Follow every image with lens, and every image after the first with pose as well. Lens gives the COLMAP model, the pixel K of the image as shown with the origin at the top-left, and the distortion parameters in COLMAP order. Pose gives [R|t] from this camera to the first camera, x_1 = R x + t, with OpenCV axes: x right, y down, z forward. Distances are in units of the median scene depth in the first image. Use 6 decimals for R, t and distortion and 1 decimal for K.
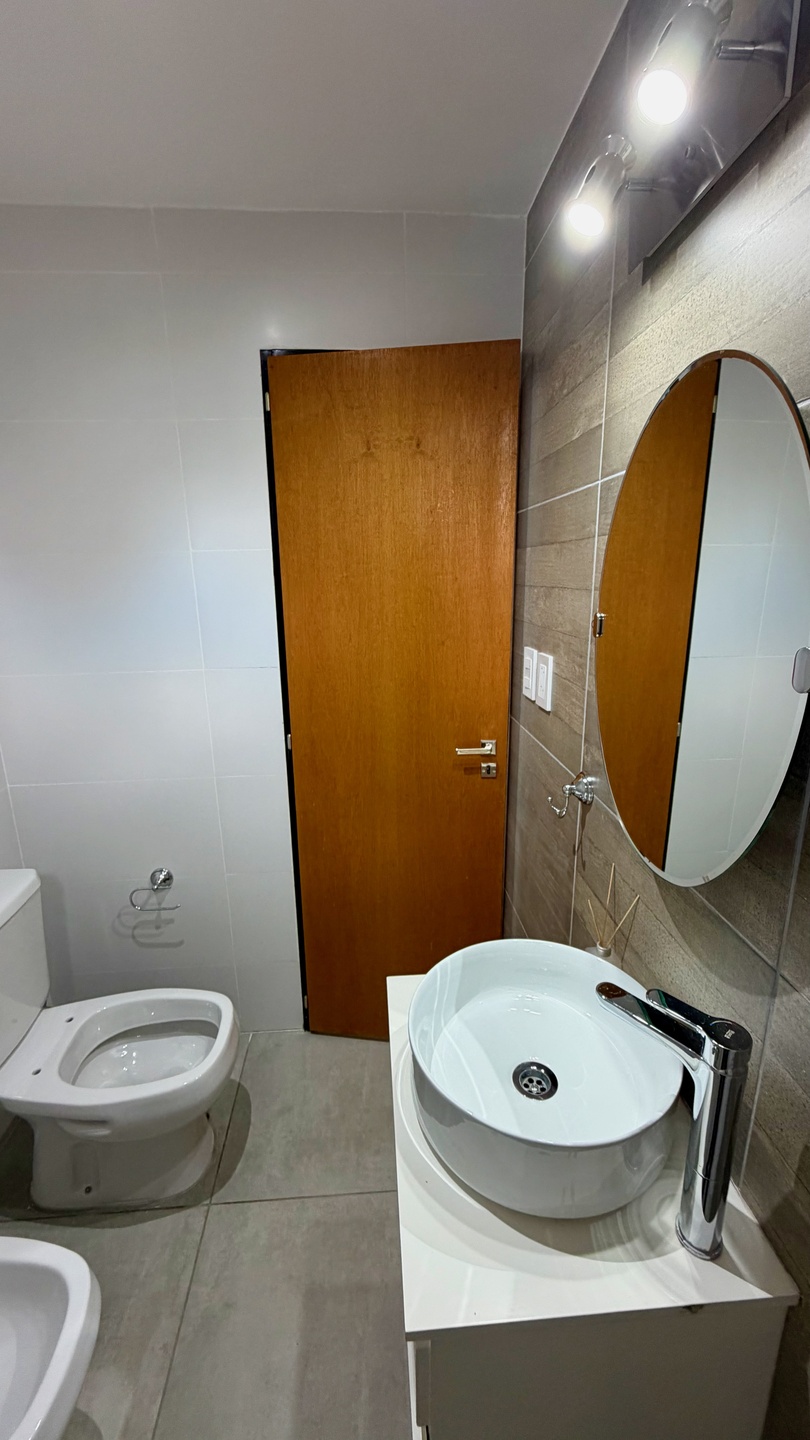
lens RADIAL K [[576.1, 0, 409.9], [0, 576.1, 718.0], [0, 0, 1]] dist [0.002920, 0.000530]
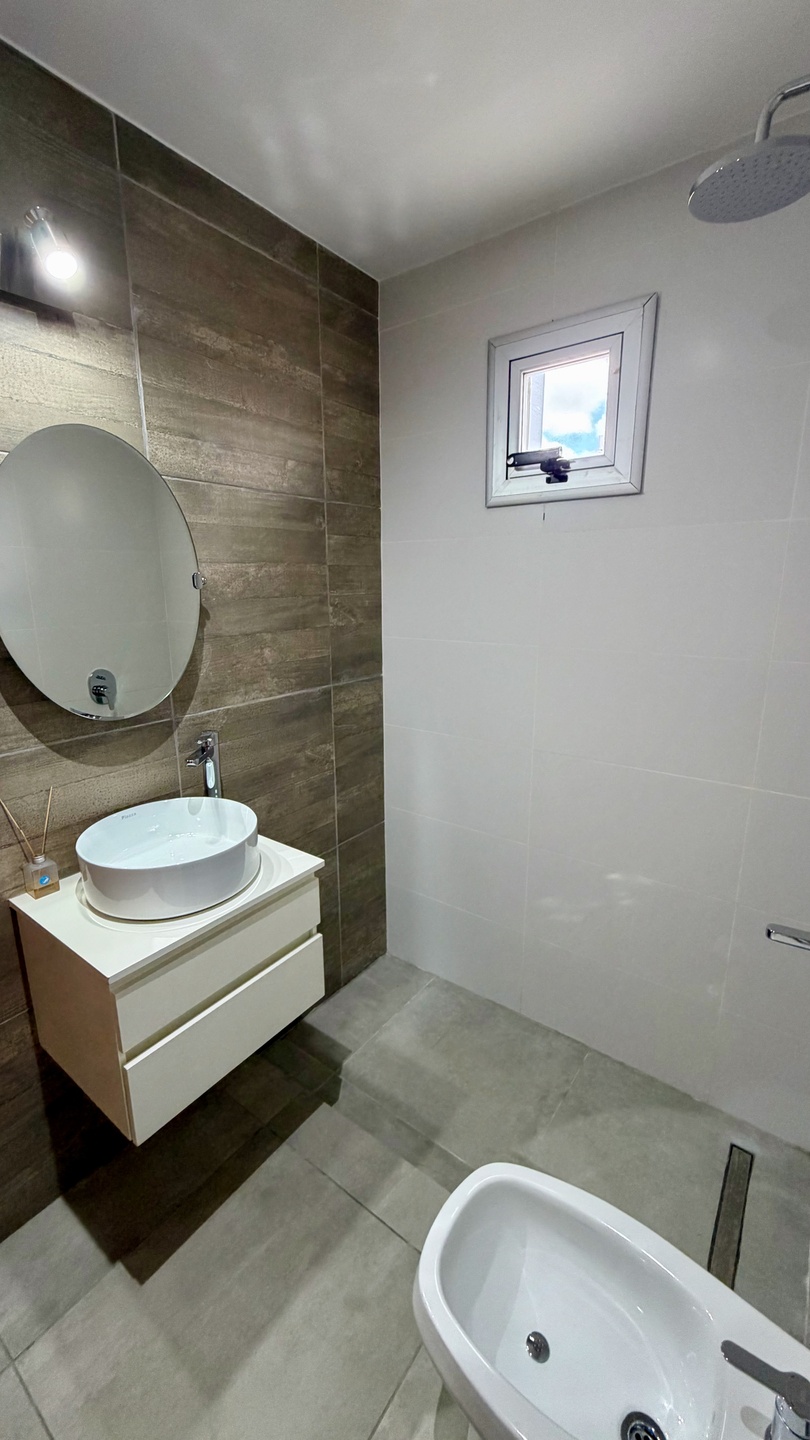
lens RADIAL K [[576.1, 0, 403.5], [0, 576.1, 719.3], [0, 0, 1]] dist [0.002920, 0.000530]
pose [[-0.760611, -0.138516, 0.634259, -0.793128], [0.169684, 0.900596, 0.400169, -0.172930], [-0.626641, 0.411996, -0.661499, 0.998873]]
